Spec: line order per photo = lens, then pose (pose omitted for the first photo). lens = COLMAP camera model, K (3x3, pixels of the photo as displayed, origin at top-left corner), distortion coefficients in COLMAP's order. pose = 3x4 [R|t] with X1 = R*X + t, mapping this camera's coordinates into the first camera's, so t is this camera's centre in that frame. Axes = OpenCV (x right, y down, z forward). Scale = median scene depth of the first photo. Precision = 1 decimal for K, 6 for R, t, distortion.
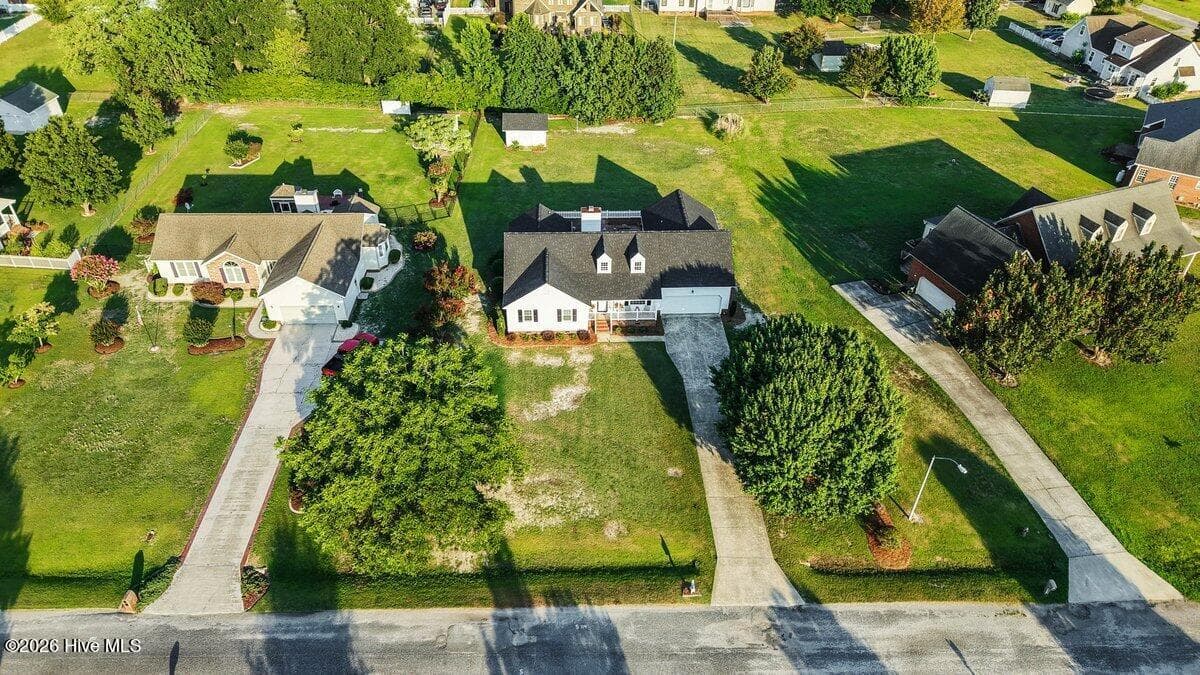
lens RADIAL K [[751.7, 0, 600.0], [0, 751.7, 337.5], [0, 0, 1]] dist [0.070096, -0.059033]
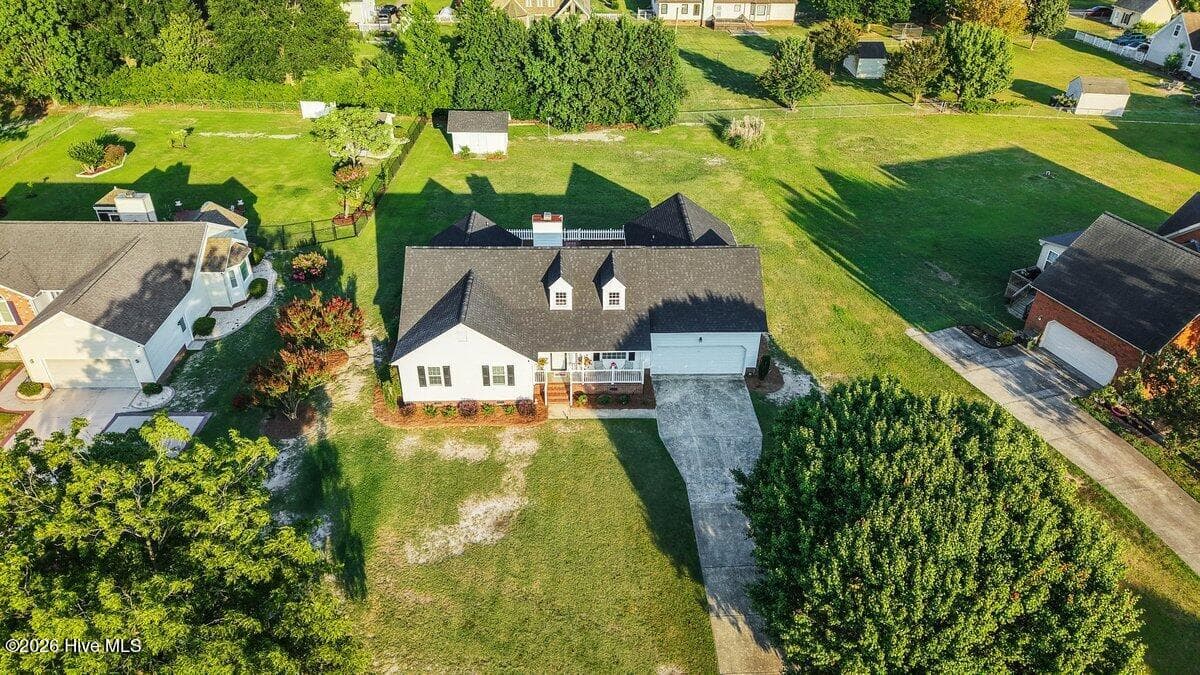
lens RADIAL K [[751.7, 0, 600.0], [0, 751.7, 337.5], [0, 0, 1]] dist [0.070096, -0.059033]
pose [[0.999952, 0.004910, -0.008494, 0.034250], [-0.005581, 0.996706, -0.080911, -0.008585], [0.008069, 0.080954, 0.996685, 0.286619]]
